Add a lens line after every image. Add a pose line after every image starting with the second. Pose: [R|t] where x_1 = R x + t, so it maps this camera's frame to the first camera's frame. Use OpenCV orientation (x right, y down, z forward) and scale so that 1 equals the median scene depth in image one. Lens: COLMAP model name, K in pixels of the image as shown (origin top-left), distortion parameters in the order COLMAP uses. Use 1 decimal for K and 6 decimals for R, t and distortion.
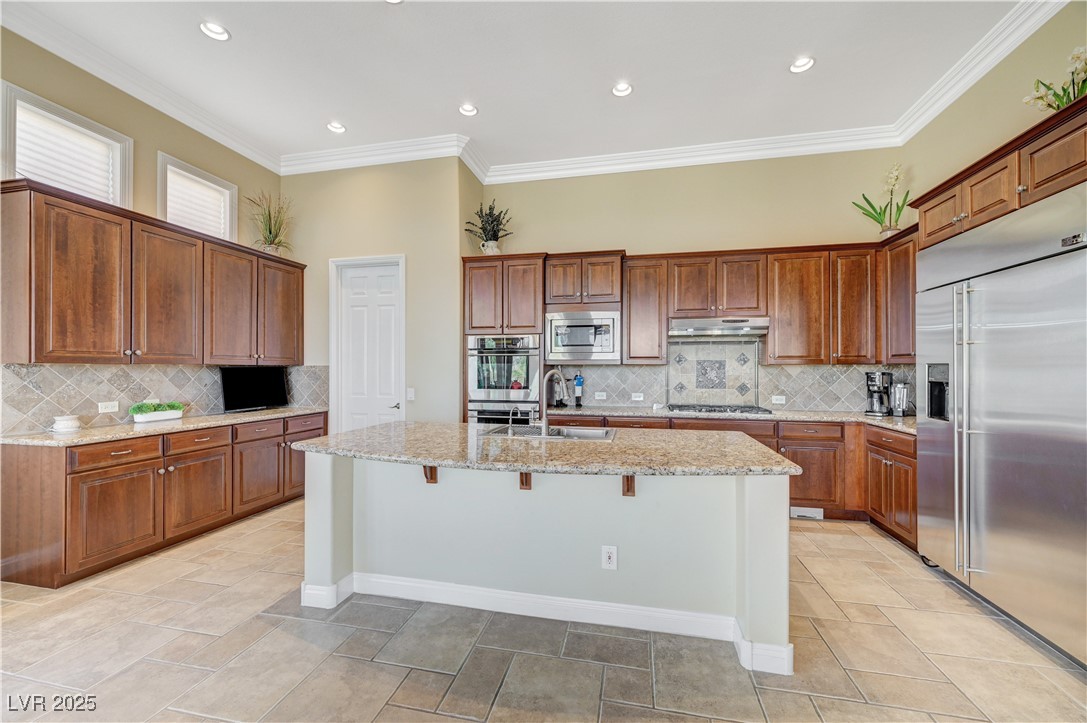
lens RADIAL K [[440.6, 0, 546.2], [0, 440.6, 364.9], [0, 0, 1]] dist [0.000954, -0.000071]
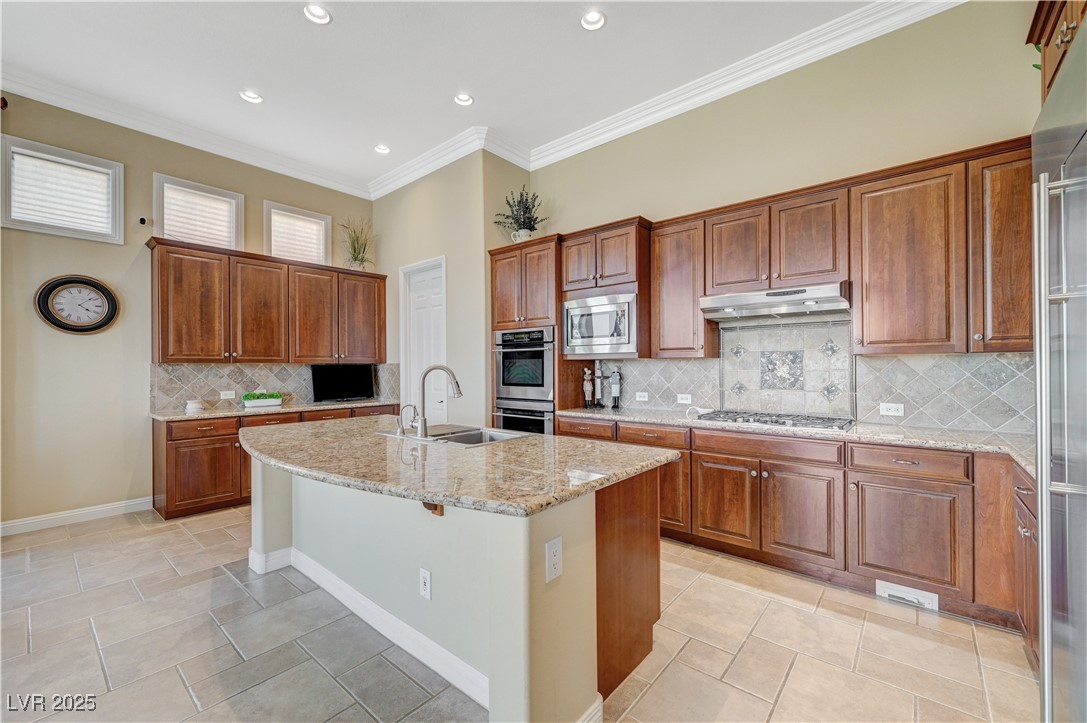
lens RADIAL K [[451.1, 0, 542.0], [0, 451.1, 364.7], [0, 0, 1]] dist [0.000791, 0.000093]
pose [[0.877566, -0.008096, -0.479387, 0.448605], [0.010377, 0.999944, 0.002109, 0.008010], [0.479343, -0.006825, 0.877601, 0.201936]]
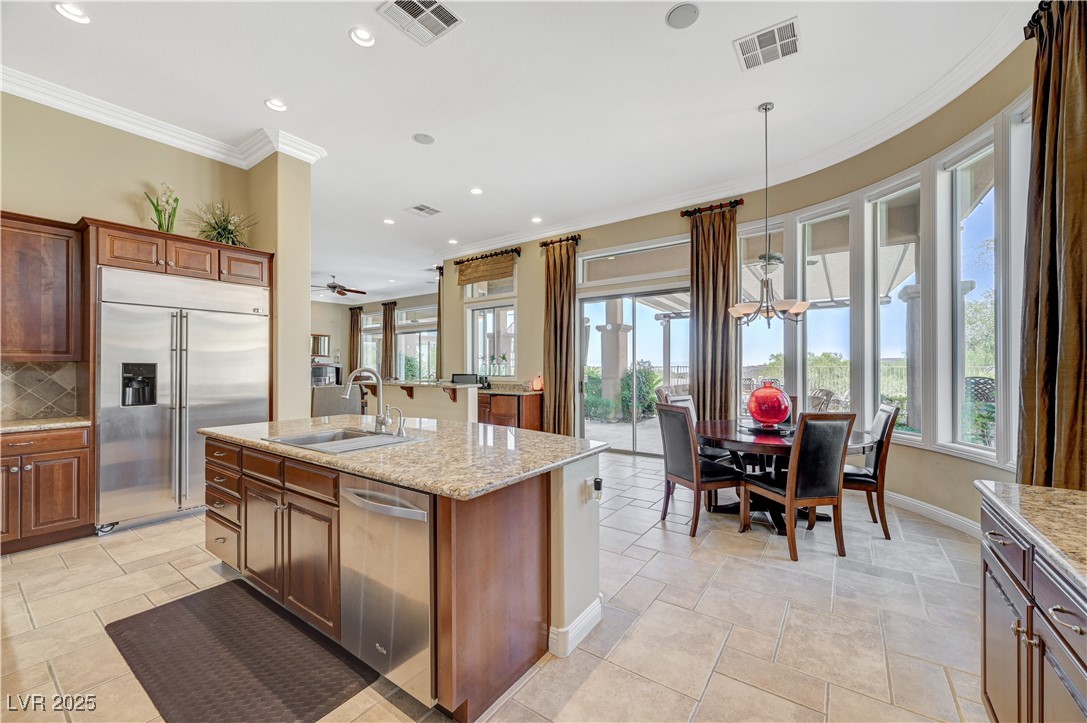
lens RADIAL K [[428.2, 0, 545.0], [0, 428.2, 365.4], [0, 0, 1]] dist [0.000293, -0.000672]
pose [[-0.919971, 0.003194, 0.391973, -0.506950], [-0.000647, 0.999953, -0.009668, 0.010638], [-0.391985, -0.009148, -0.919926, 1.193934]]
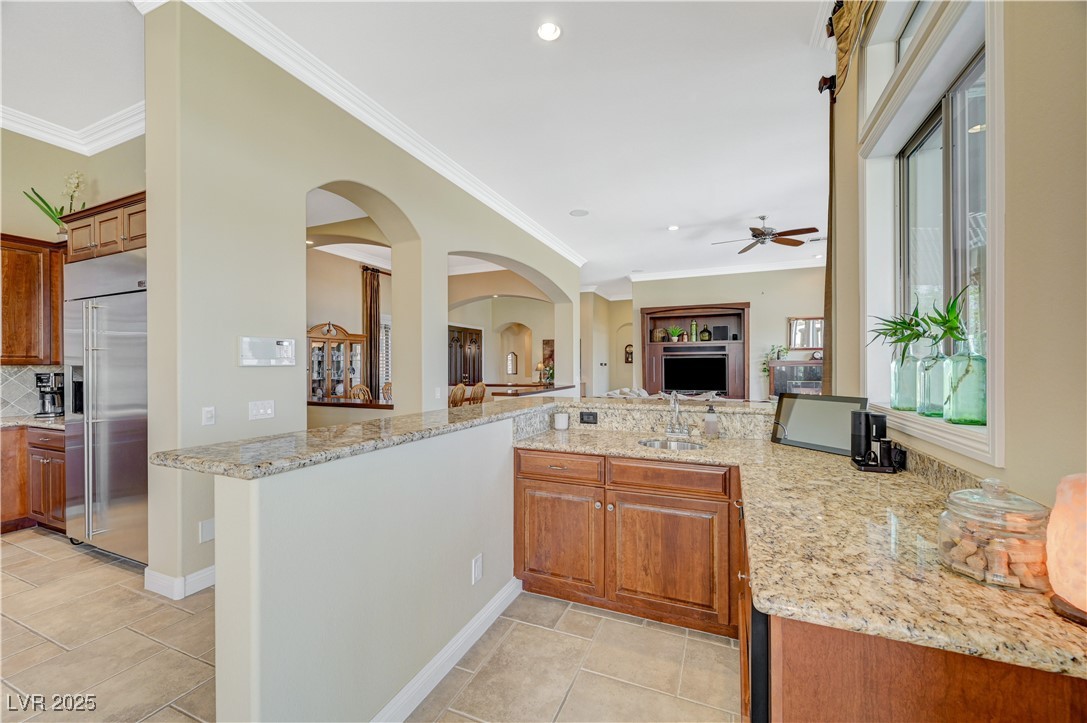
lens RADIAL K [[428.2, 0, 545.0], [0, 428.2, 365.4], [0, 0, 1]] dist [0.000293, -0.000672]
pose [[0.189267, -0.000491, 0.981926, 0.014429], [-0.004680, 0.999988, 0.001402, -0.007342], [-0.981915, -0.004860, 0.189262, -0.279015]]
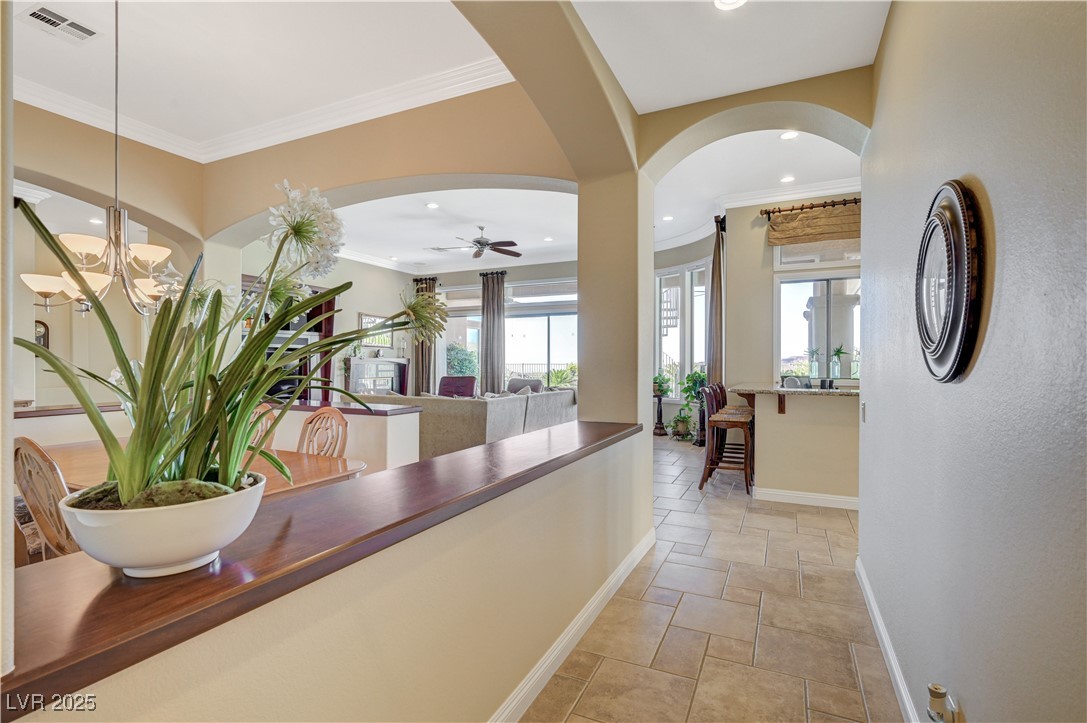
lens RADIAL K [[507.3, 0, 545.2], [0, 507.3, 366.0], [0, 0, 1]] dist [-0.001350, -0.000658]
pose [[-0.973438, -0.002579, 0.228938, 1.052433], [-0.002903, 0.999995, -0.001078, 0.006043], [-0.228934, -0.001714, -0.973440, 1.252003]]
